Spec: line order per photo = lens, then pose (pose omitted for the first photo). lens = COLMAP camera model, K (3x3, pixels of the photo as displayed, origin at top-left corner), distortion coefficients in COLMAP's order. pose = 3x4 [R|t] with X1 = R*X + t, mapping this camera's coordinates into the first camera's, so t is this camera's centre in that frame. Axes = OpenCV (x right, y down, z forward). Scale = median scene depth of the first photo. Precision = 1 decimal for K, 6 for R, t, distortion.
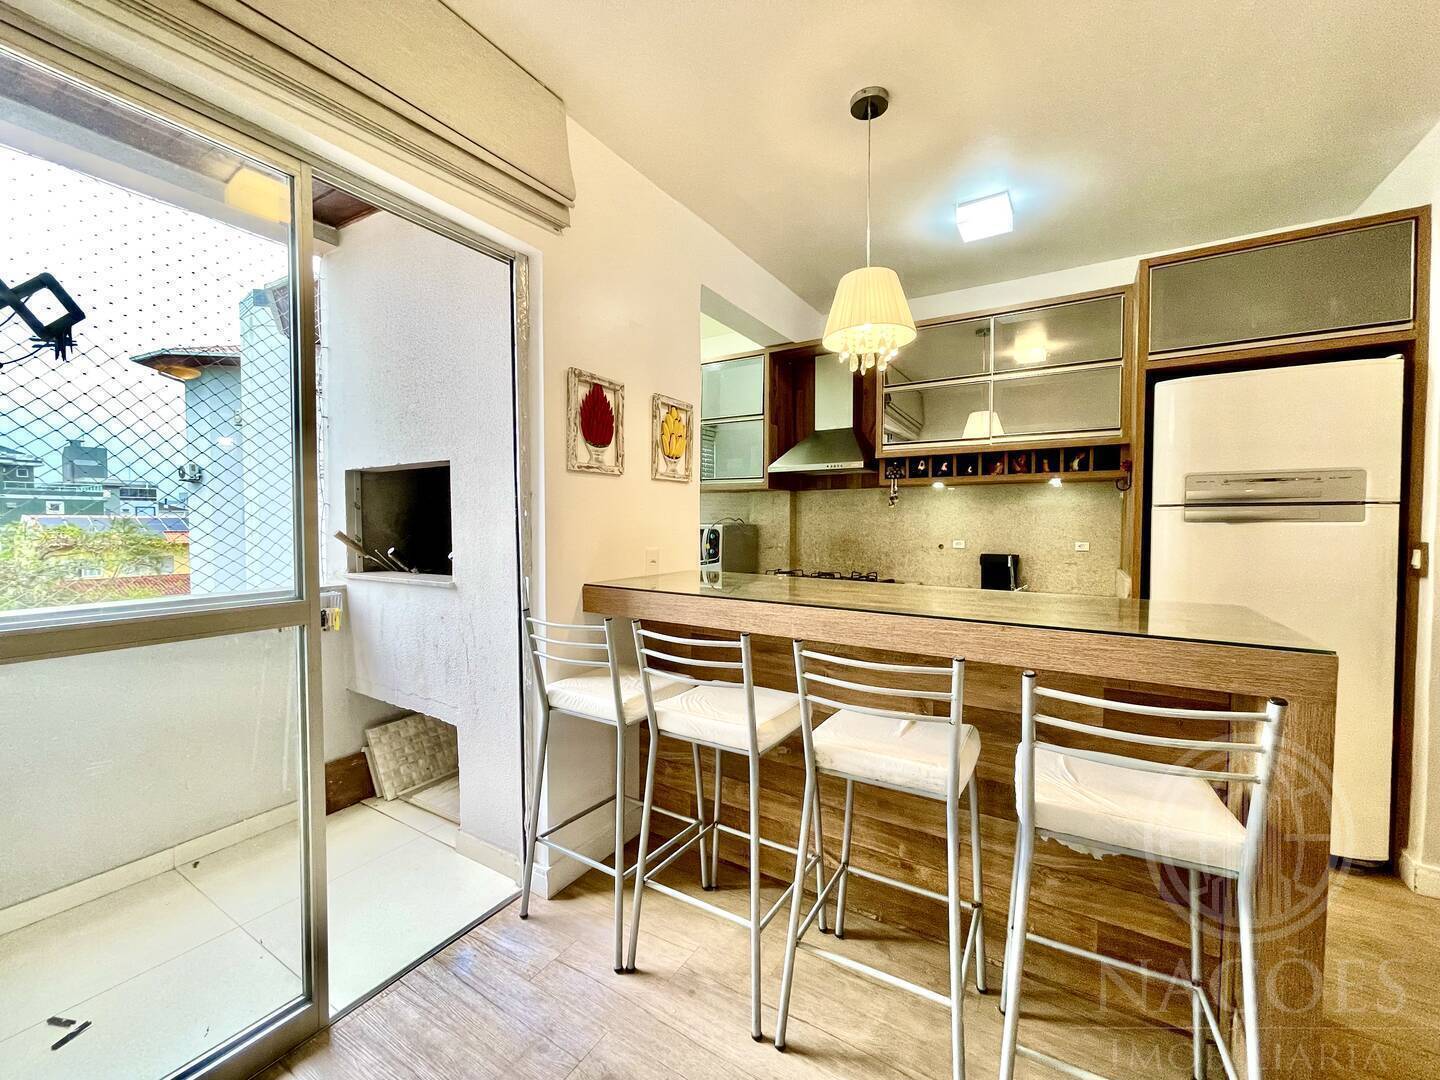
lens RADIAL K [[577.3, 0, 710.7], [0, 577.3, 541.6], [0, 0, 1]] dist [-0.006885, 0.000423]
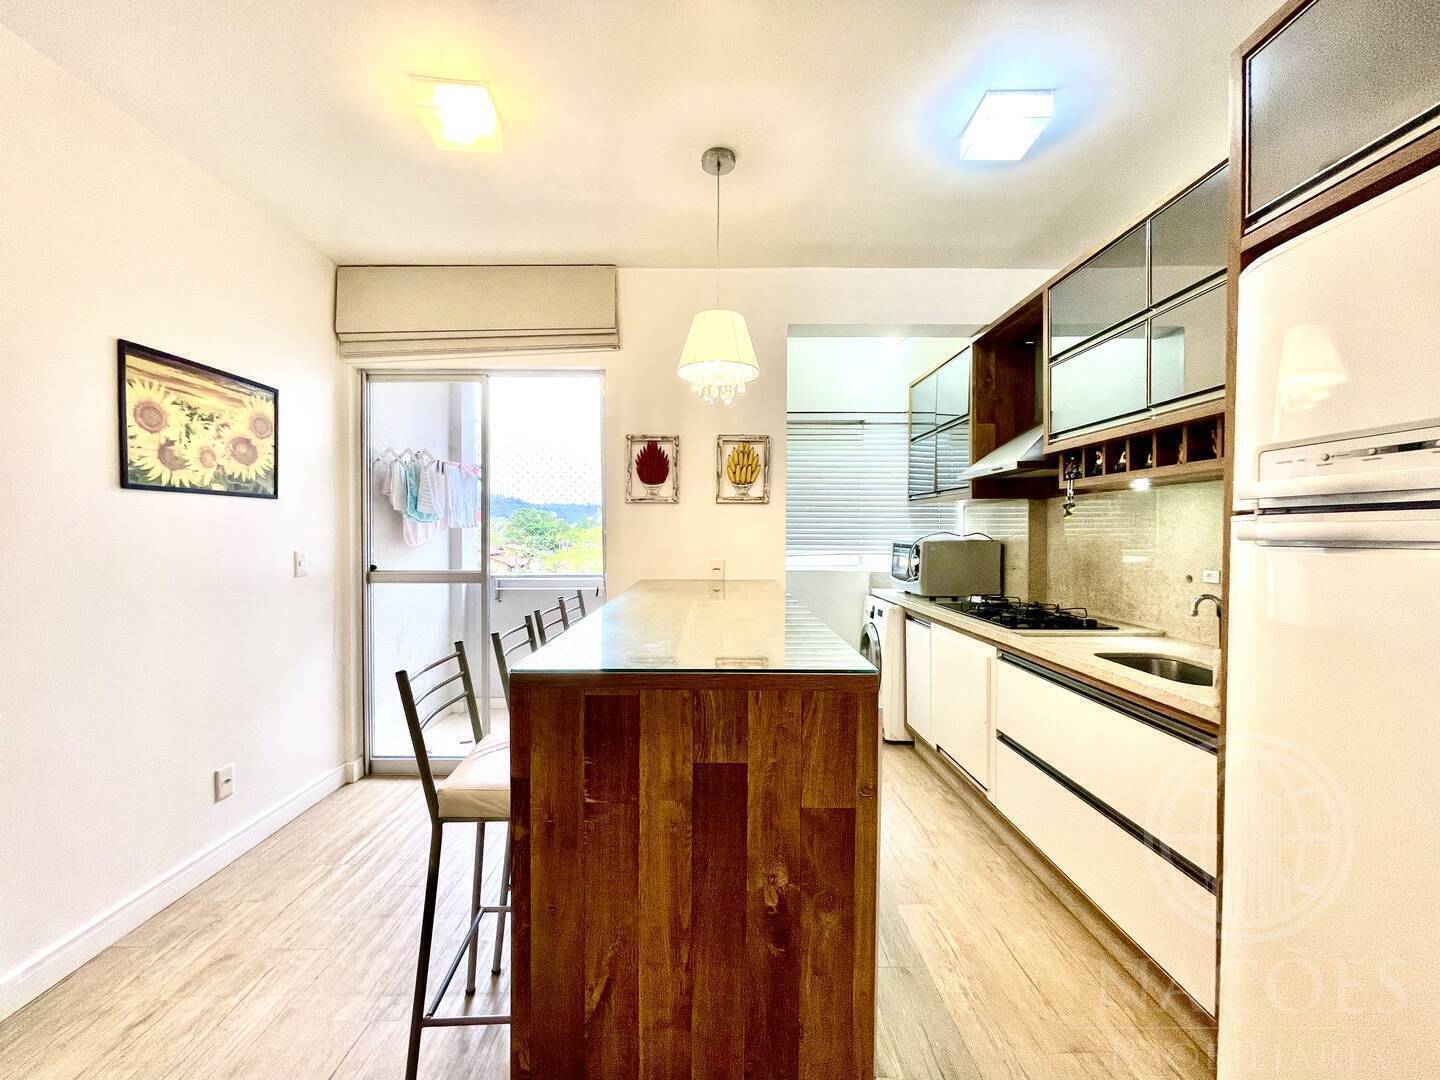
lens RADIAL K [[577.3, 0, 715.6], [0, 577.3, 537.1], [0, 0, 1]] dist [-0.006885, 0.000423]
pose [[0.539755, 0.007017, -0.841793, 0.885544], [-0.029286, 0.999516, -0.010447, -0.020532], [0.841313, 0.030292, 0.539699, 0.304936]]
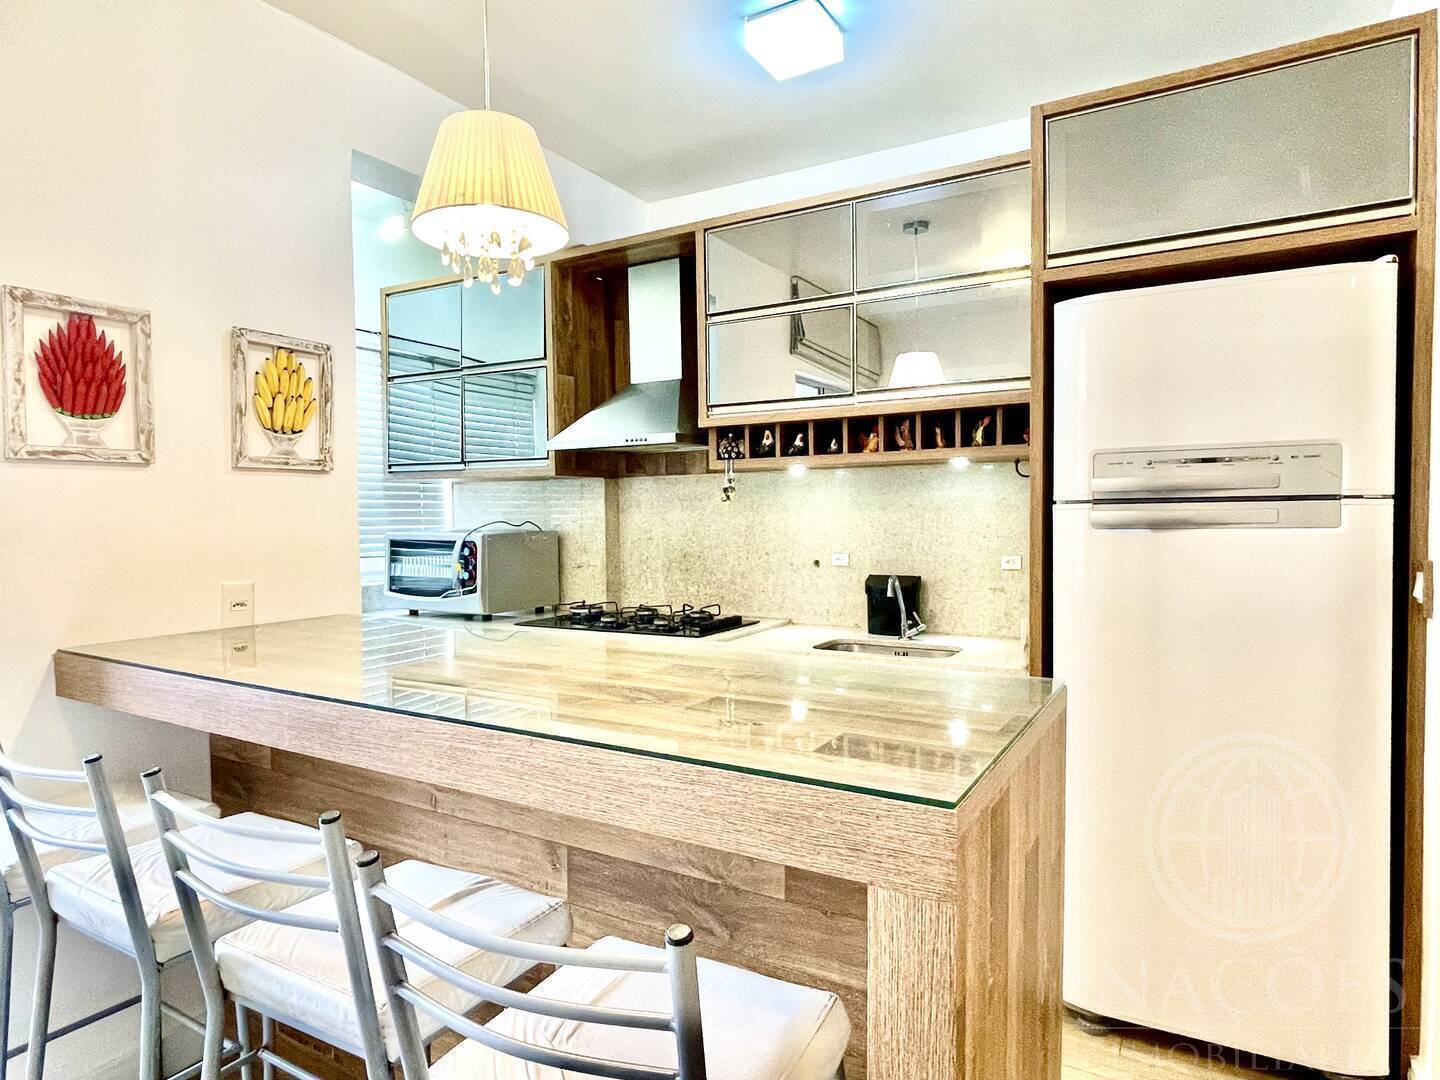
lens RADIAL K [[844.0, 0, 710.6], [0, 844.0, 547.5], [0, 0, 1]] dist [-0.003999, -0.002030]
pose [[0.999533, -0.013089, 0.027607, 0.349210], [0.012943, 0.999901, 0.005455, -0.021866], [-0.027676, -0.005095, 0.999604, 0.092573]]
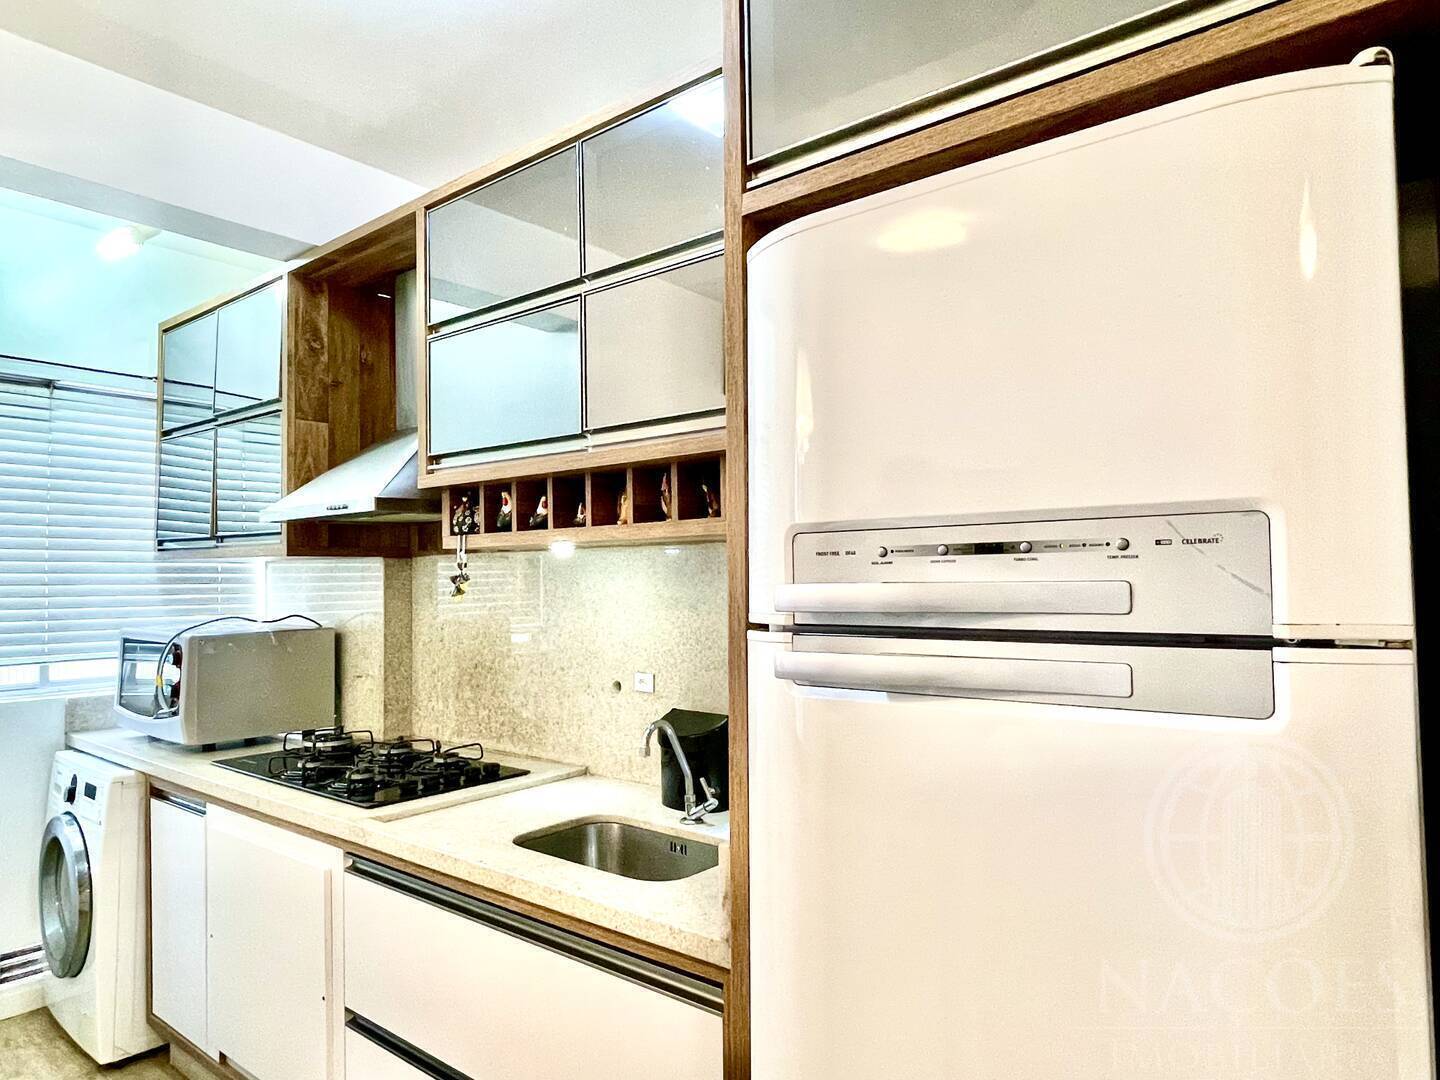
lens RADIAL K [[901.2, 0, 698.2], [0, 901.2, 543.1], [0, 0, 1]] dist [0.007348, -0.007450]
pose [[0.990916, -0.018798, -0.133161, 0.752447], [0.009304, 0.997393, -0.071561, -0.067437], [0.134159, 0.069672, 0.988507, 0.459614]]
